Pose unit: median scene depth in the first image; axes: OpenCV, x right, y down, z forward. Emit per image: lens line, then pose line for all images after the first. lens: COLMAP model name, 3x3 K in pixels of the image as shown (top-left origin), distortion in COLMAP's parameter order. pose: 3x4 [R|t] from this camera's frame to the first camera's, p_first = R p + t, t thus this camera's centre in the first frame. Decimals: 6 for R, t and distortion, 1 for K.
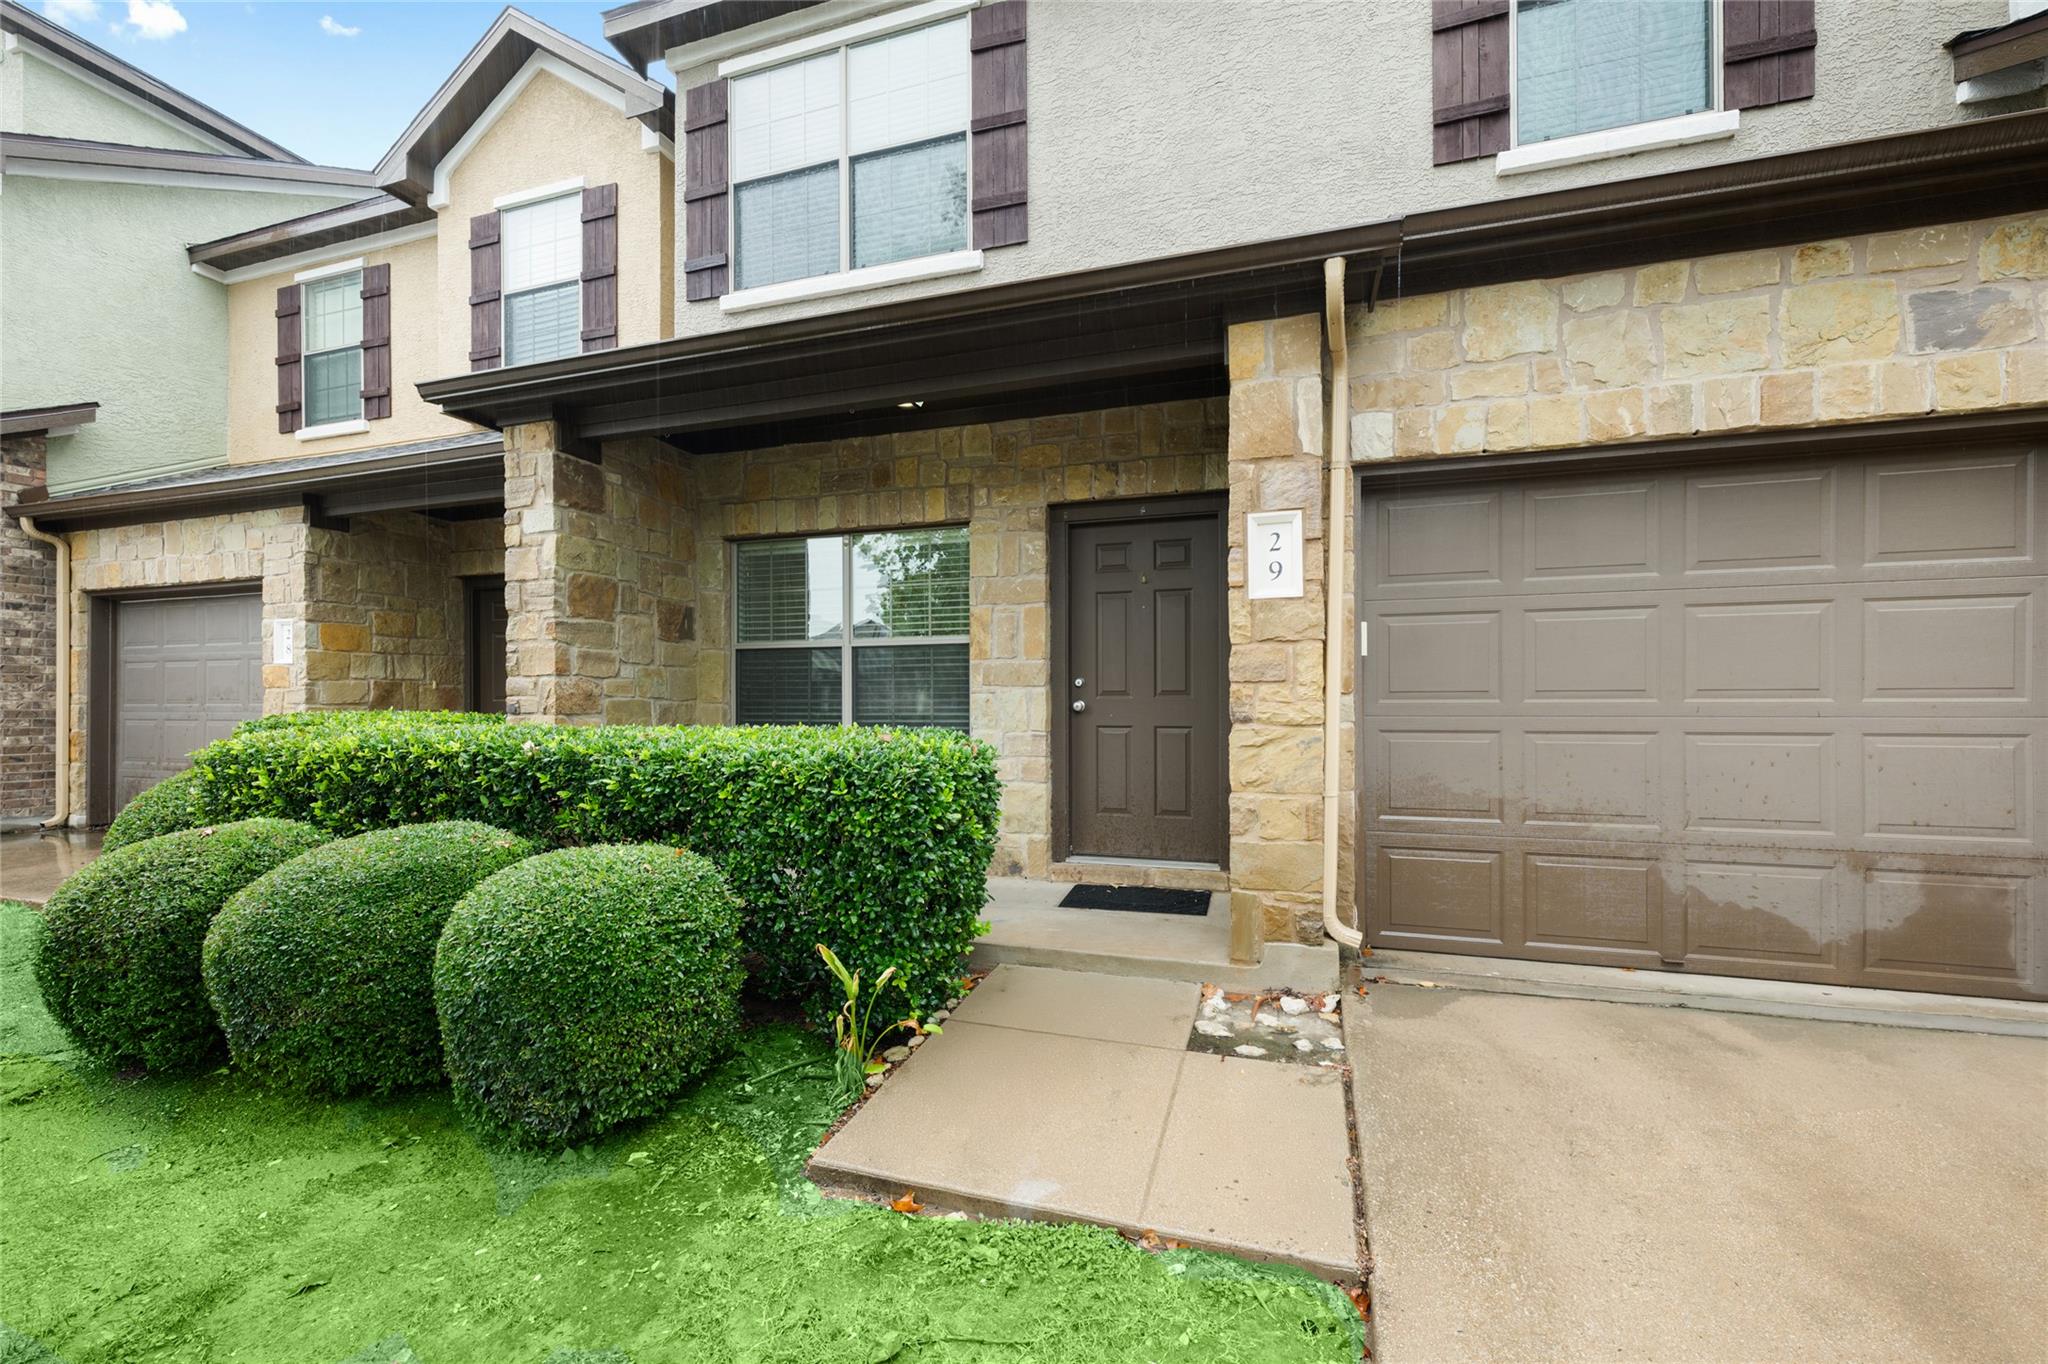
lens RADIAL K [[816.7, 0, 1027.9], [0, 816.7, 689.0], [0, 0, 1]] dist [0.002876, -0.000500]
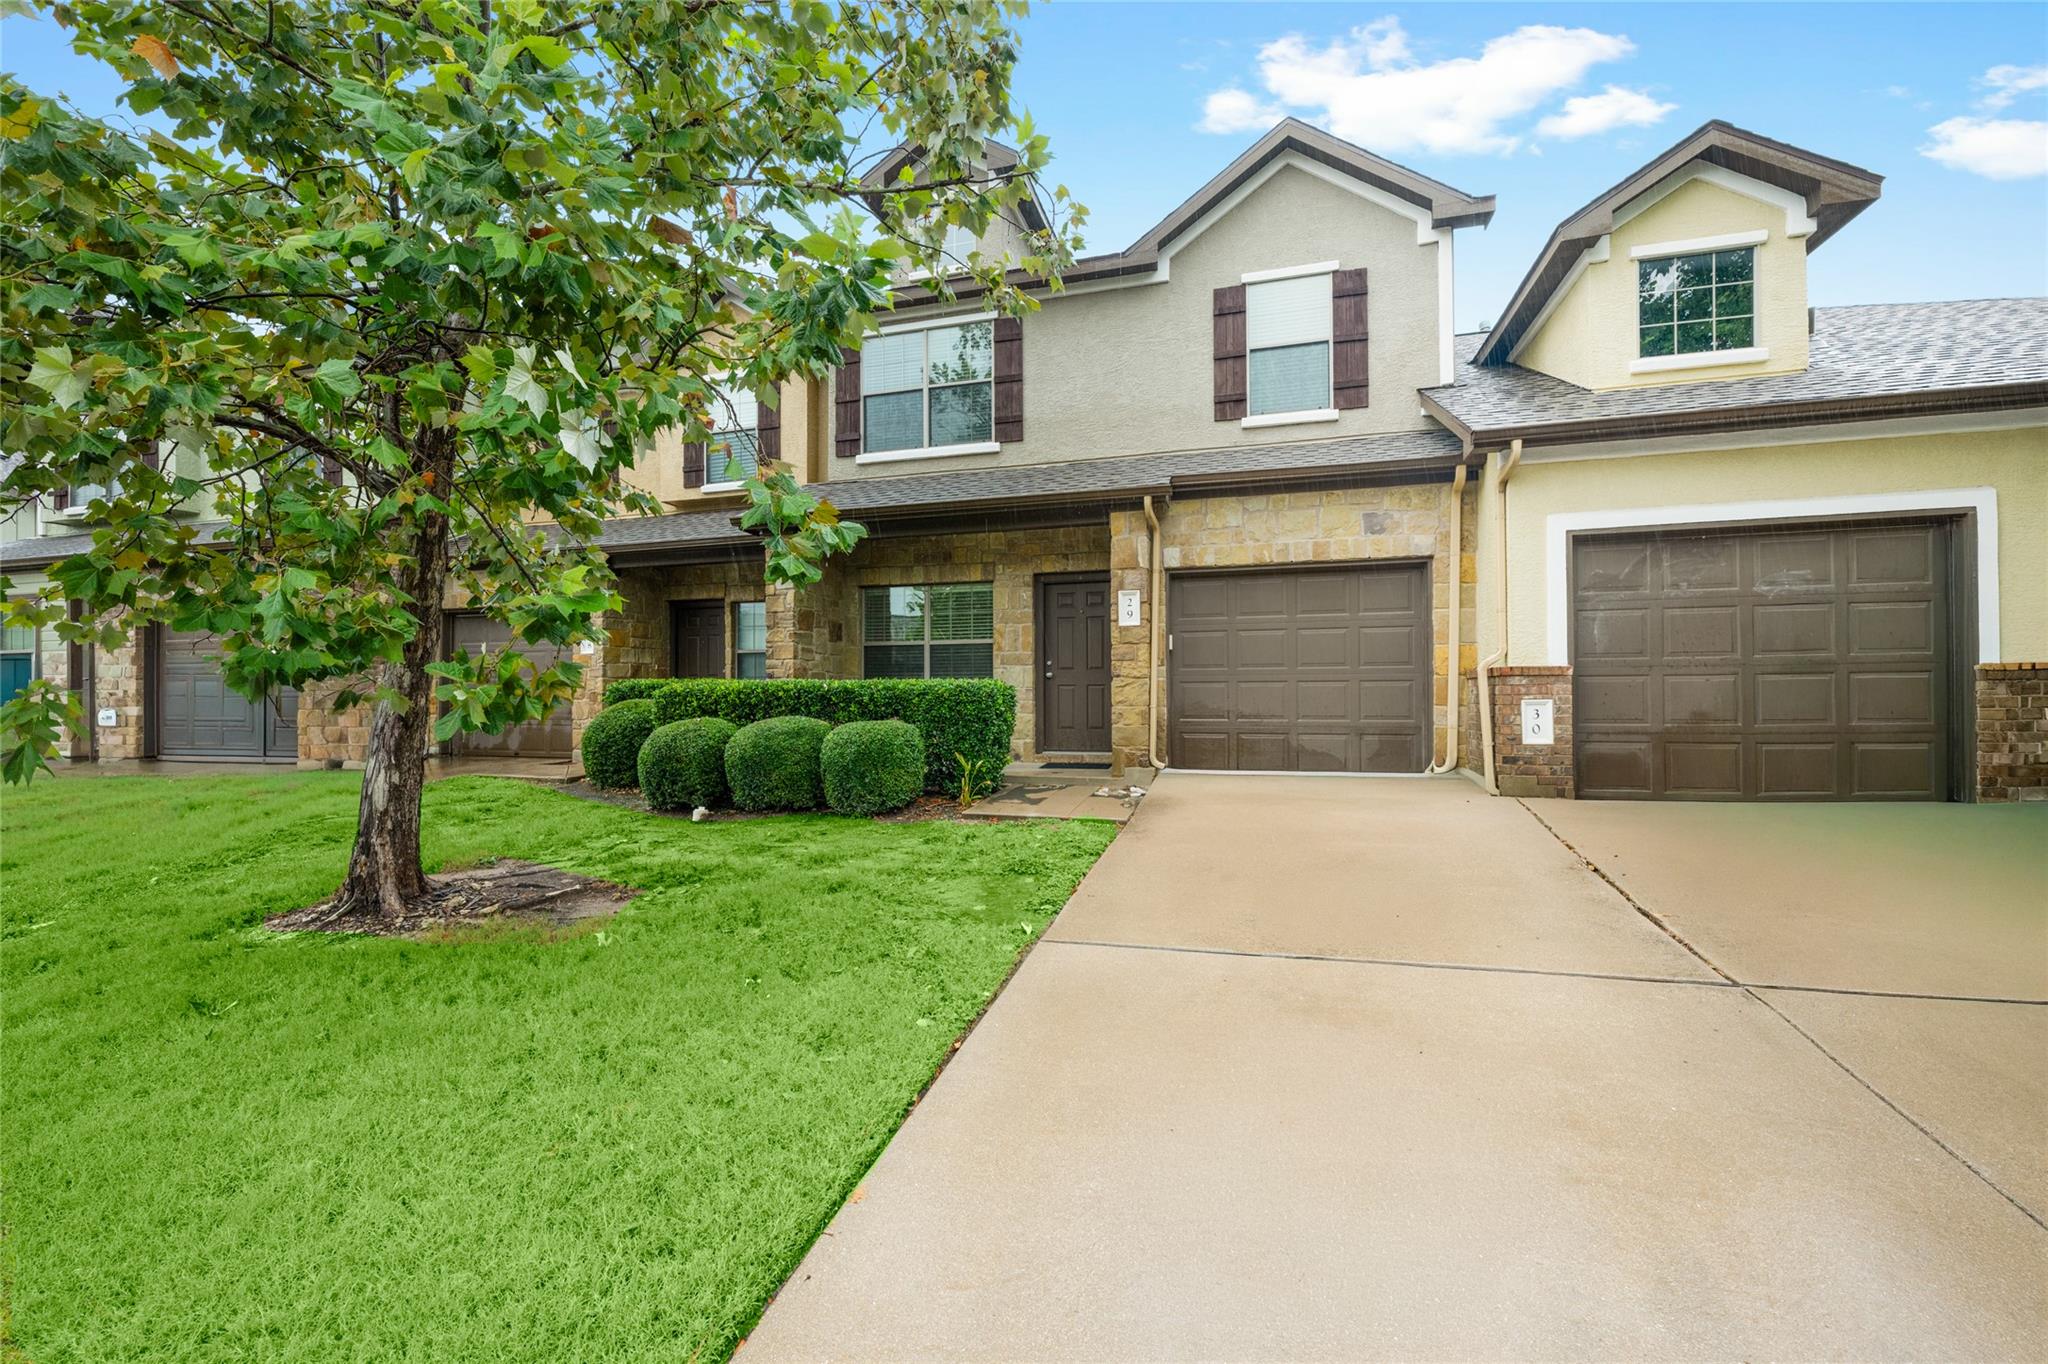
lens RADIAL K [[816.7, 0, 1022.8], [0, 816.7, 679.0], [0, 0, 1]] dist [0.002876, -0.000500]
pose [[0.999584, 0.000408, 0.028836, -0.077439], [-0.000193, 0.999972, -0.007447, 0.060162], [-0.028839, 0.007438, 0.999556, -1.296493]]
